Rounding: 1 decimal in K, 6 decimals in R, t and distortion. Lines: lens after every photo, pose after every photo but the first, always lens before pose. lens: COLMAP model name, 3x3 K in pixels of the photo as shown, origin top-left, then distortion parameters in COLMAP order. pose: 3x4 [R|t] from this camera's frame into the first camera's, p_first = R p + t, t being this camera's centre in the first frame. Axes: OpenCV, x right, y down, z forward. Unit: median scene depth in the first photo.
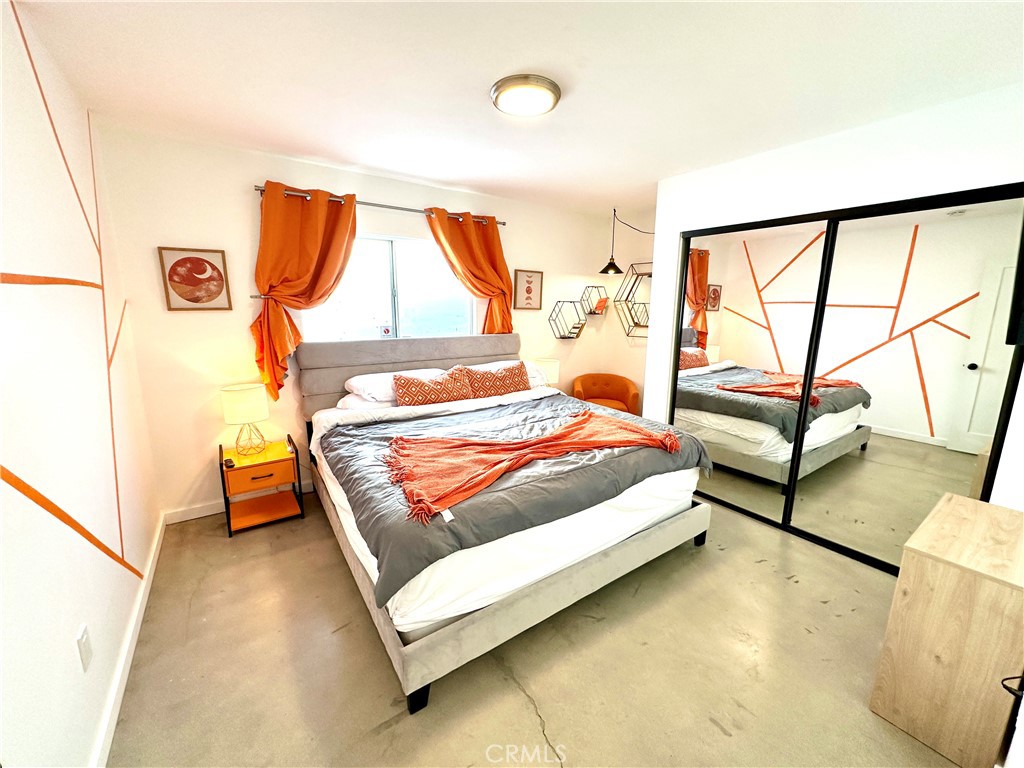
lens RADIAL K [[407.2, 0, 509.0], [0, 407.2, 386.2], [0, 0, 1]] dist [-0.004339, 0.000409]
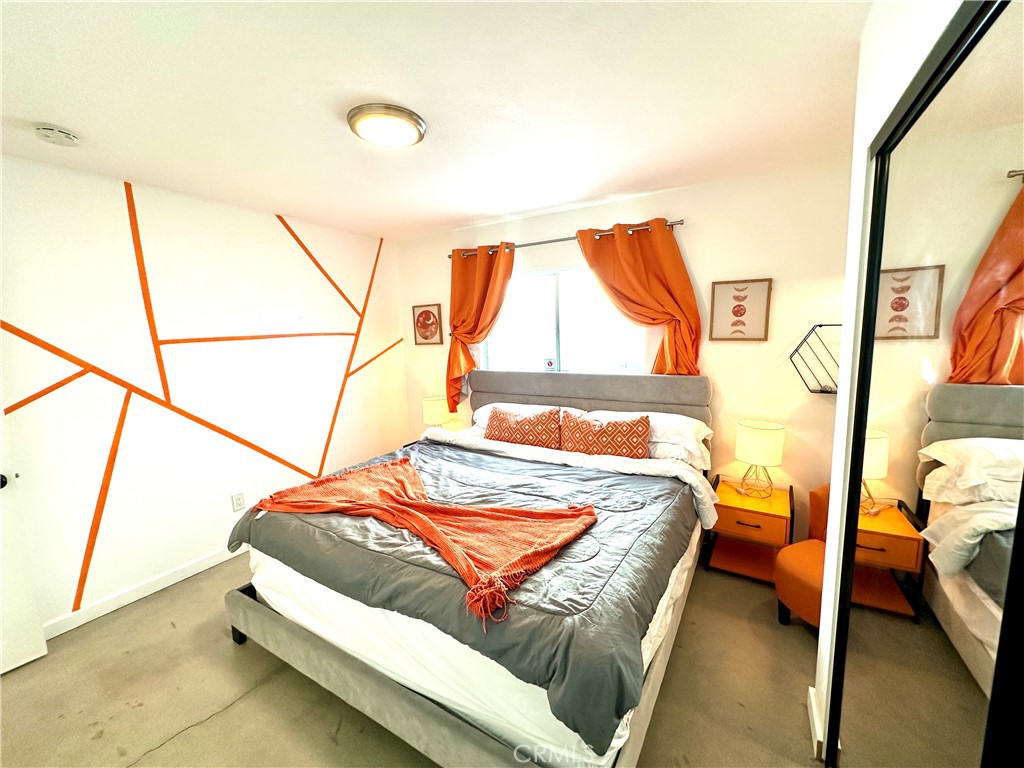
lens RADIAL K [[407.2, 0, 521.3], [0, 407.2, 388.3], [0, 0, 1]] dist [-0.004339, 0.000409]
pose [[0.422073, 0.104948, -0.900467, 0.684185], [-0.148447, 0.987871, 0.045554, -0.131785], [0.894325, 0.114445, 0.432533, 0.604978]]
